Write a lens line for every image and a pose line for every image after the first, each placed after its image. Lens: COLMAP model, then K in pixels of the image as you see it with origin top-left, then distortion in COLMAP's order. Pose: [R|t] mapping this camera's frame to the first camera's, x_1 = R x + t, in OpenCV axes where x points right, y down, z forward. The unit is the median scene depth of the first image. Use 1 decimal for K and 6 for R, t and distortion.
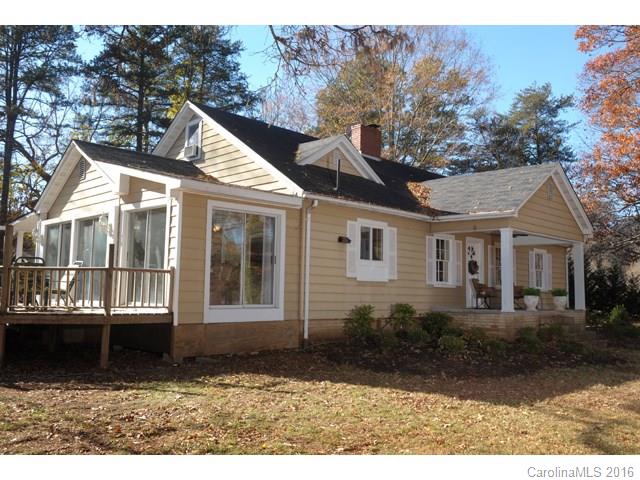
lens RADIAL K [[584.5, 0, 320.0], [0, 584.5, 236.3], [0, 0, 1]] dist [0.014753, 0.000000]
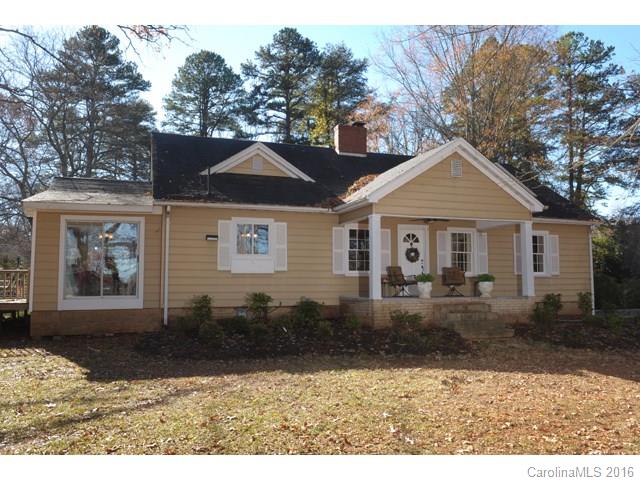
lens RADIAL K [[533.1, 0, 319.9], [0, 533.1, 243.6], [0, 0, 1]] dist [-0.027405, 0.005520]
pose [[0.894665, -0.059377, -0.442775, 0.663823], [0.066197, 0.997807, -0.000051, 0.030462], [0.441807, -0.029265, 0.896633, 0.164475]]
